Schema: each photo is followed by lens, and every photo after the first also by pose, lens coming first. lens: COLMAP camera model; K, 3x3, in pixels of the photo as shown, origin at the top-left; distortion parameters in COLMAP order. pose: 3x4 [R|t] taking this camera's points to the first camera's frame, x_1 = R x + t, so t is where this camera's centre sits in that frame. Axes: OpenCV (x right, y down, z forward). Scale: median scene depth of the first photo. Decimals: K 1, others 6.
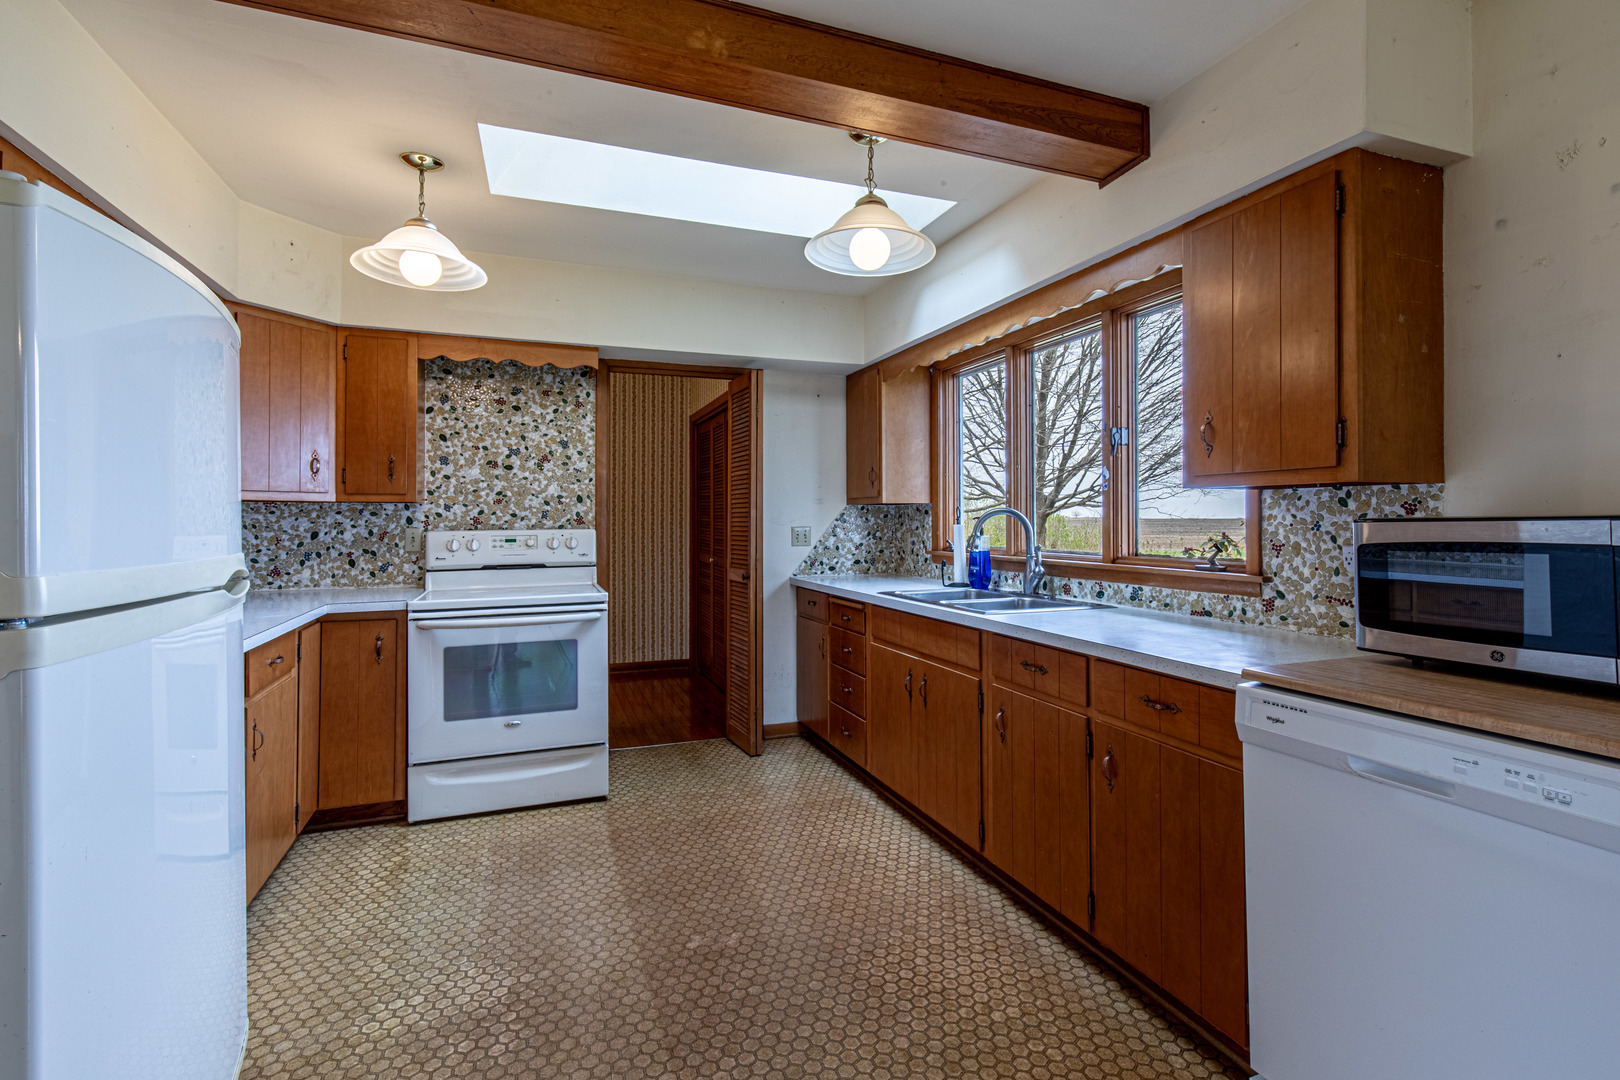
lens RADIAL K [[740.0, 0, 827.9], [0, 740.0, 518.9], [0, 0, 1]] dist [0.003546, -0.000639]
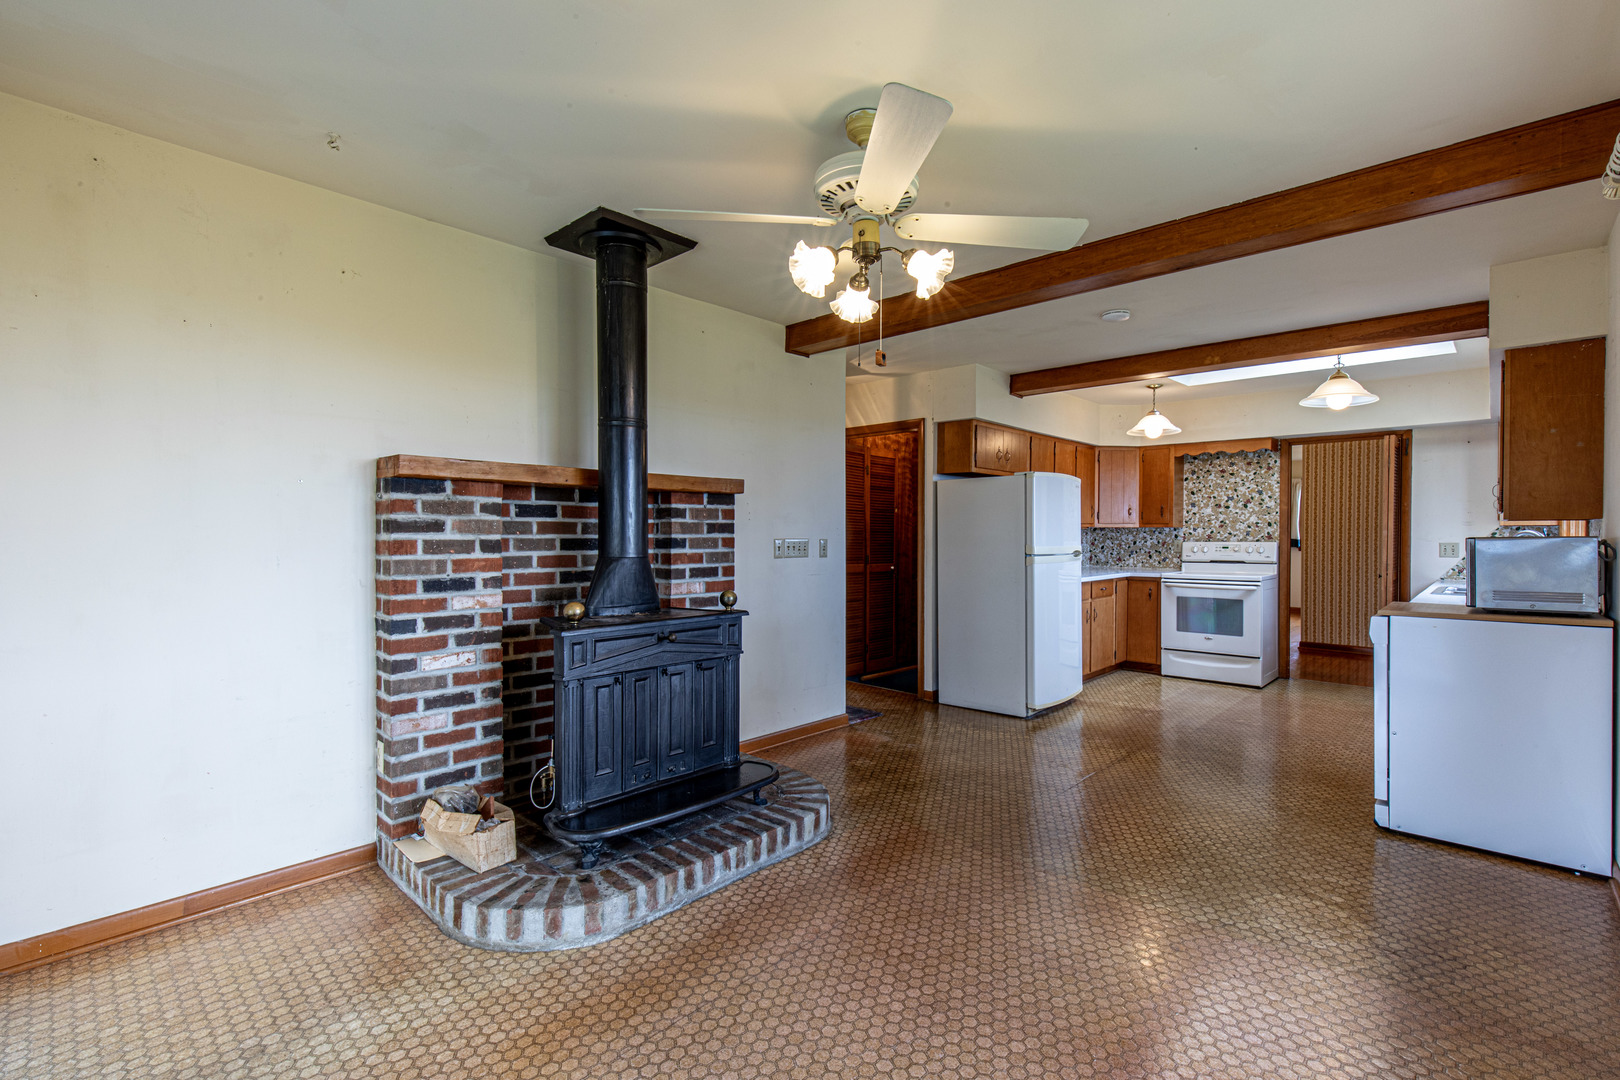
lens RADIAL K [[740.0, 0, 818.7], [0, 740.0, 533.0], [0, 0, 1]] dist [0.003546, -0.000639]
pose [[0.432349, 0.002758, -0.901702, 0.810983], [-0.005168, 0.999986, 0.000580, -0.002575], [0.901691, 0.004409, 0.432358, -0.717872]]
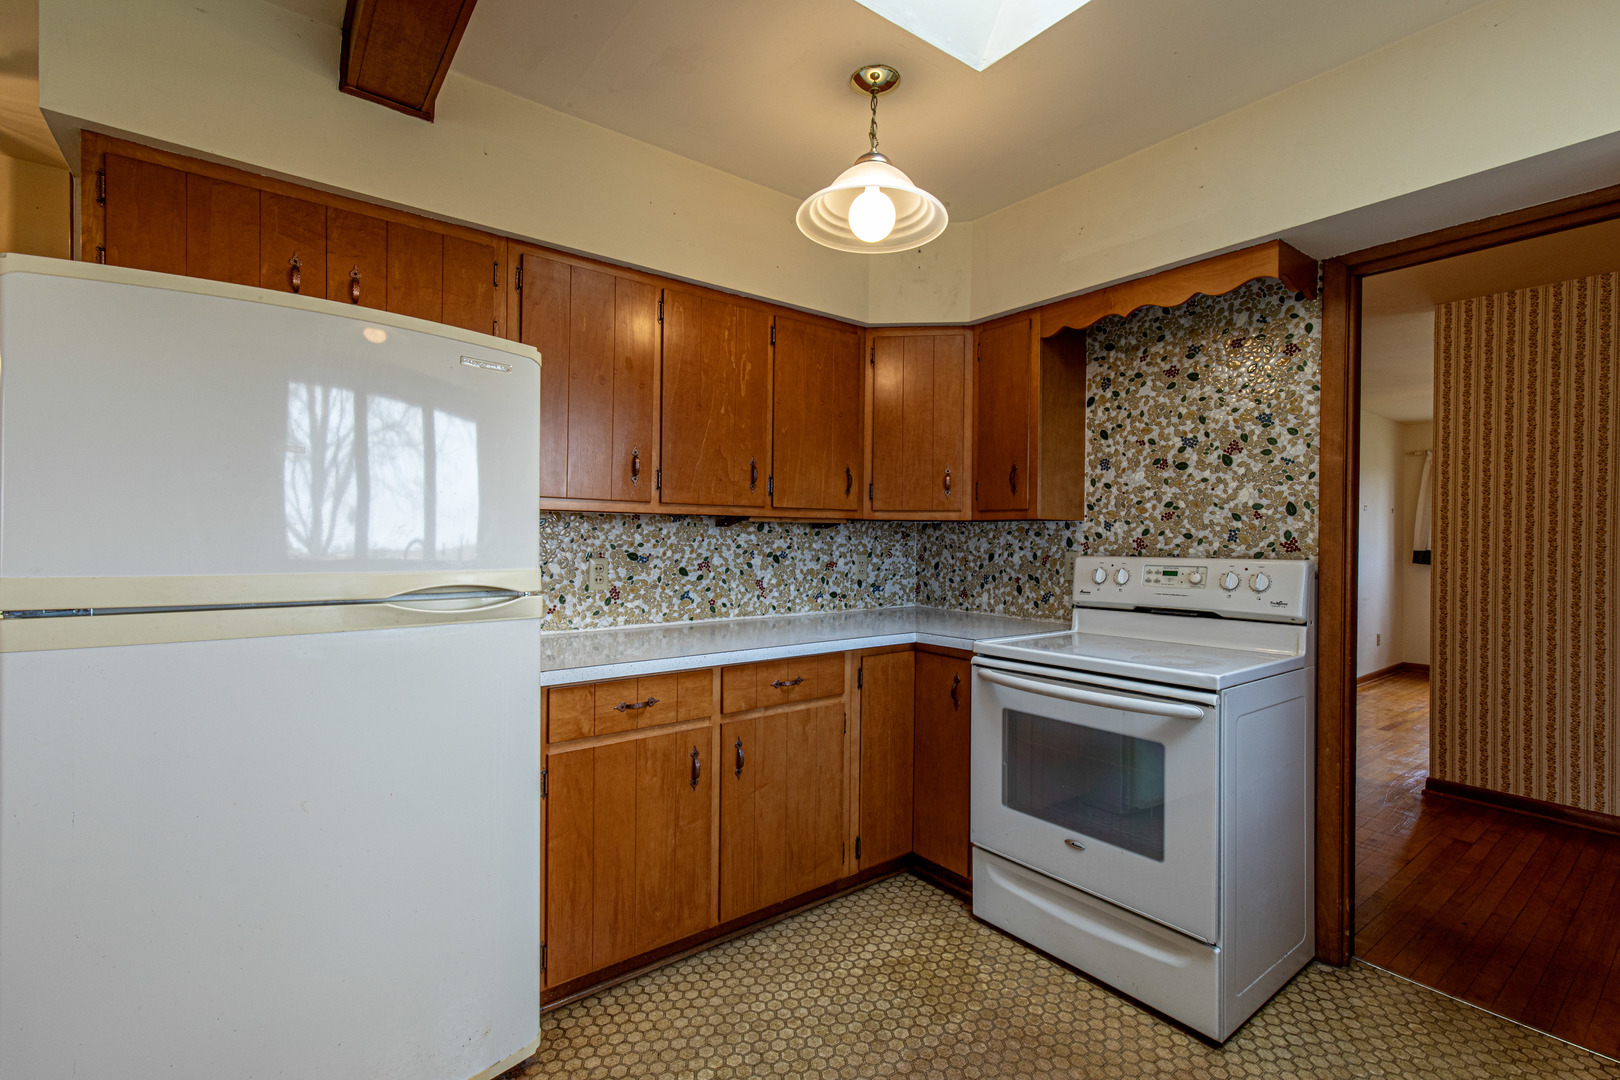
lens RADIAL K [[740.0, 0, 813.1], [0, 740.0, 542.5], [0, 0, 1]] dist [0.003546, -0.000639]
pose [[0.294259, 0.009255, -0.955681, 0.128656], [-0.011460, 0.999915, 0.006155, 0.000622], [0.955657, 0.009141, 0.294340, 0.502527]]
